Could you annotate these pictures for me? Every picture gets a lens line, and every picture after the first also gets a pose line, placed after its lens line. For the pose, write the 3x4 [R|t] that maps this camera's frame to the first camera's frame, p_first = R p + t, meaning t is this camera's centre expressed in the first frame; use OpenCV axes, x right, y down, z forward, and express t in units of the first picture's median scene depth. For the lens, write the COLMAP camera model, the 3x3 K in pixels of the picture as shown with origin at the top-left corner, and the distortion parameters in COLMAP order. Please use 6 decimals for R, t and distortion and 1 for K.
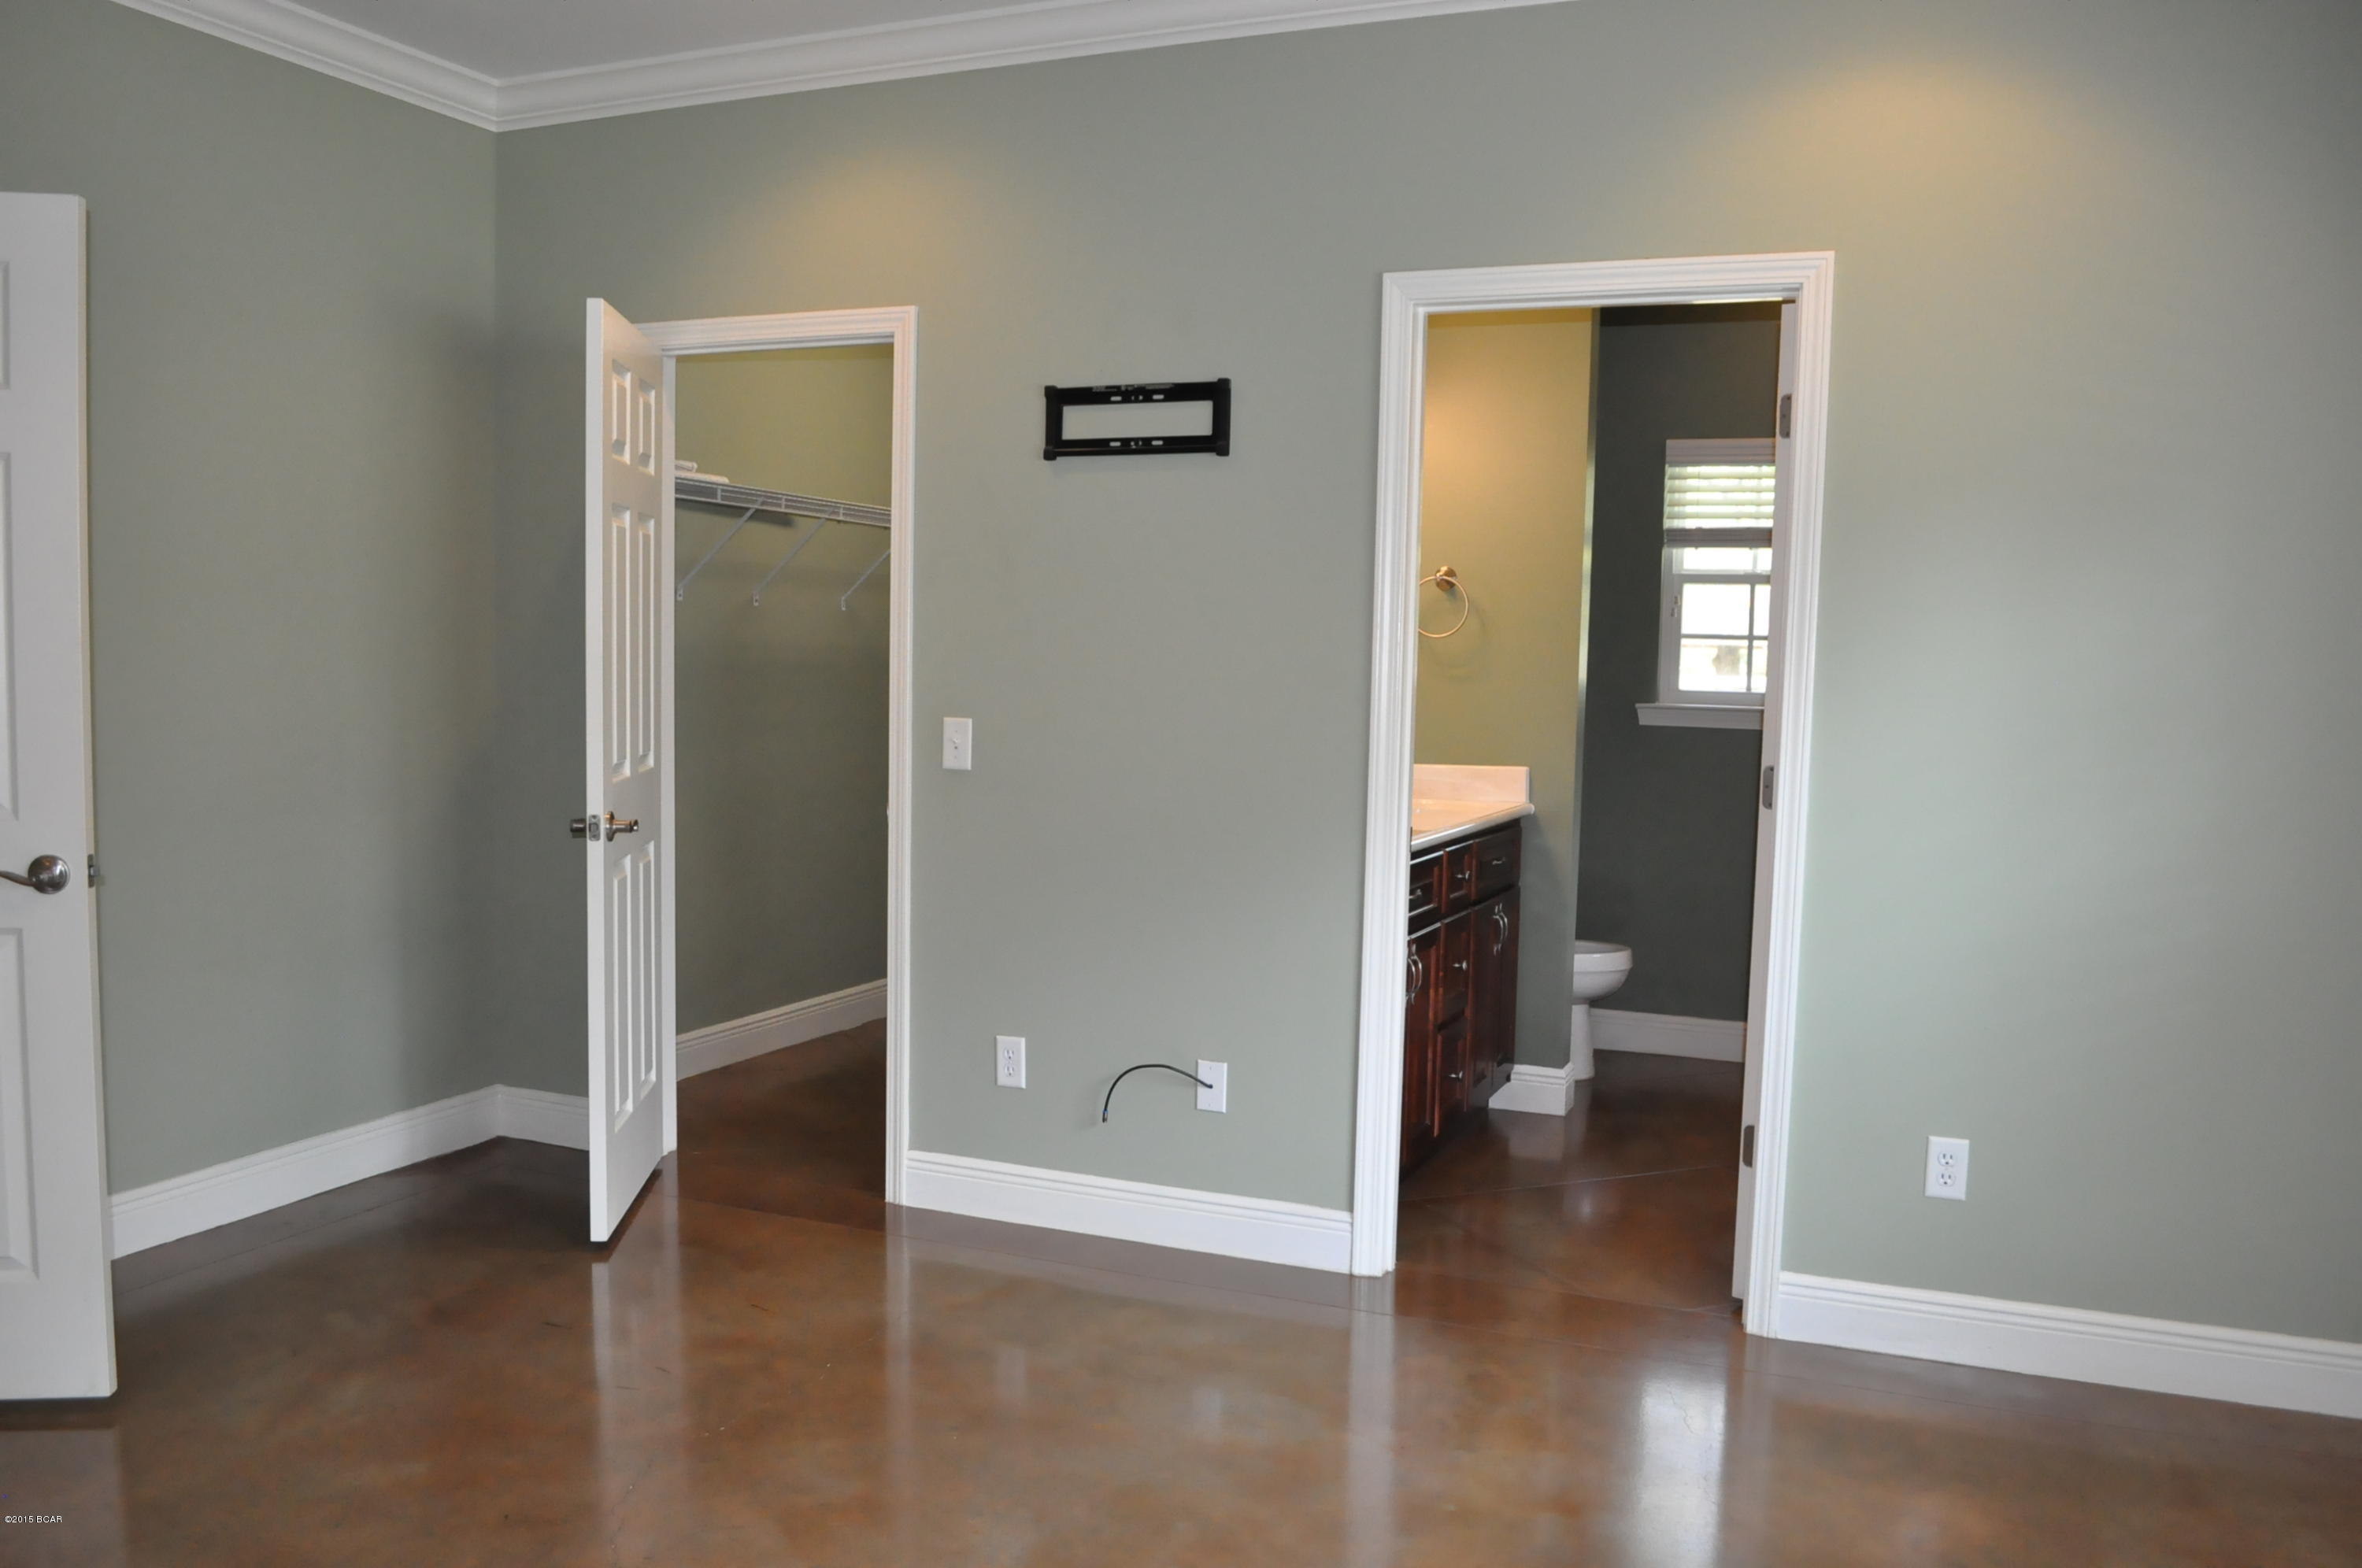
lens RADIAL K [[1831.1, 0, 1182.6], [0, 1831.1, 803.2], [0, 0, 1]] dist [-0.091498, 0.021135]
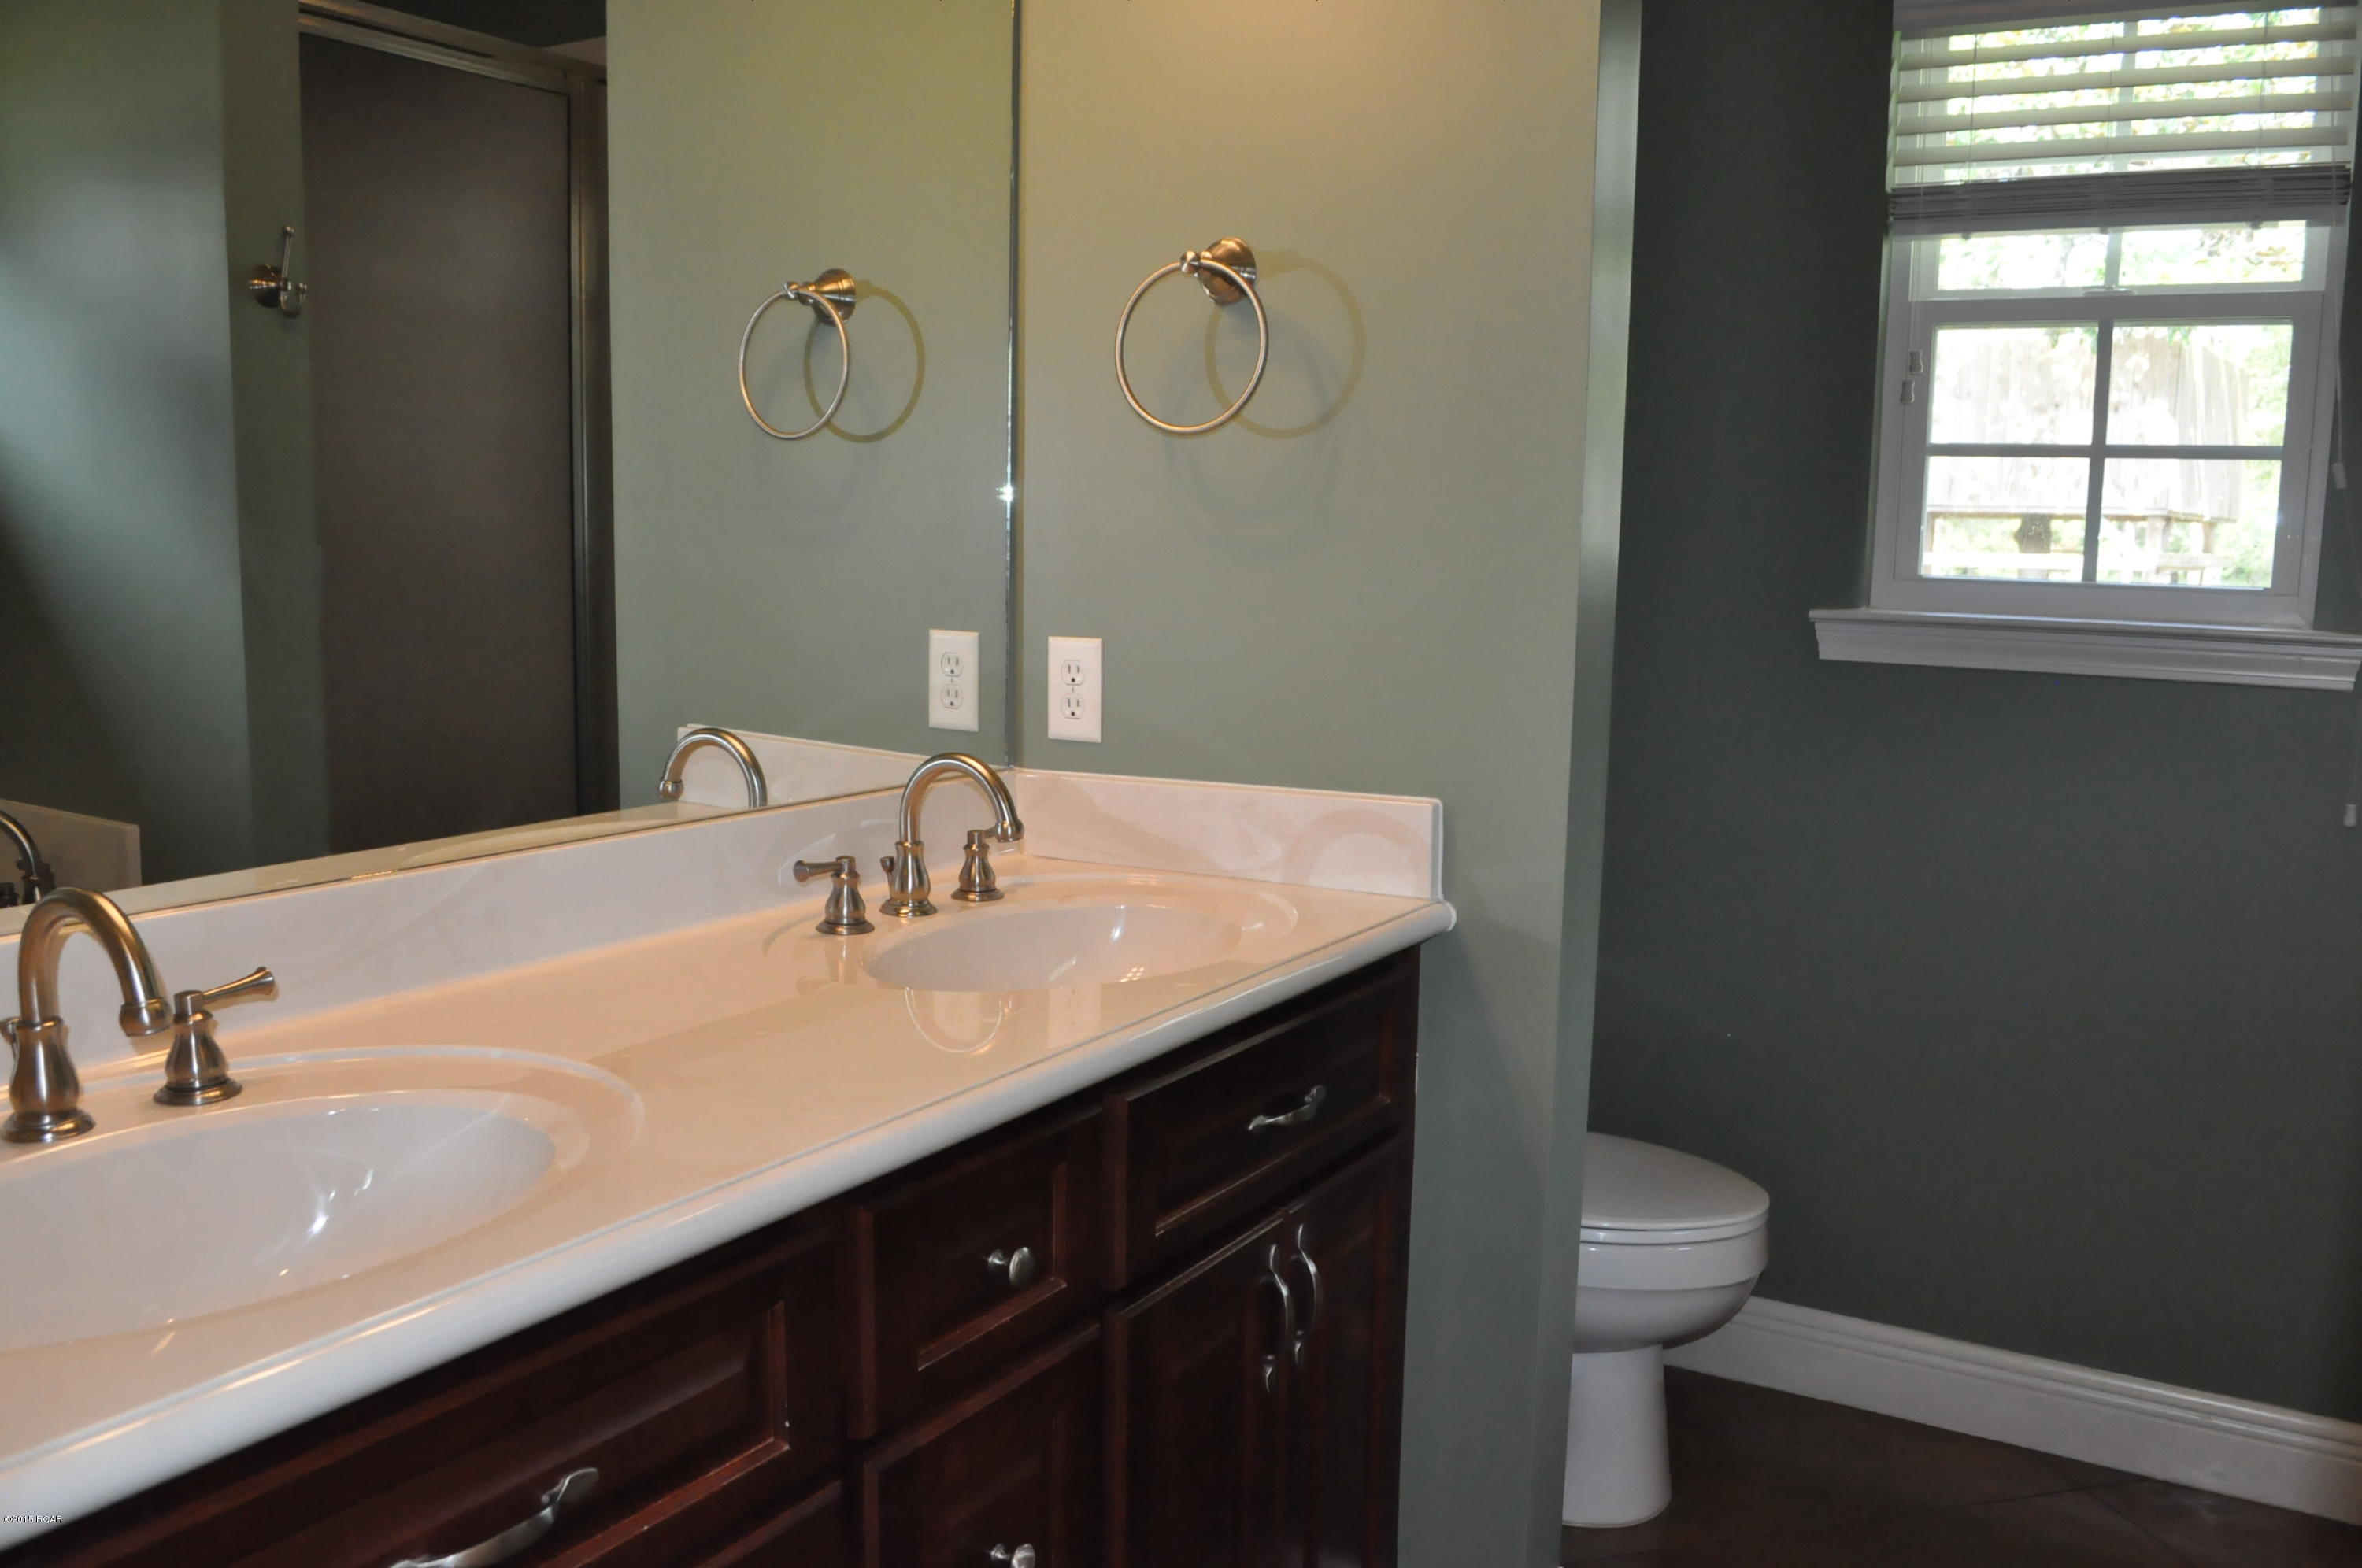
lens RADIAL K [[1831.1, 0, 1182.6], [0, 1831.1, 803.2], [0, 0, 1]] dist [-0.091498, 0.021135]
pose [[0.988752, 0.013712, -0.148934, 0.167961], [-0.004592, 0.998102, 0.061409, -0.035050], [0.149493, -0.060034, 0.986939, 0.561989]]
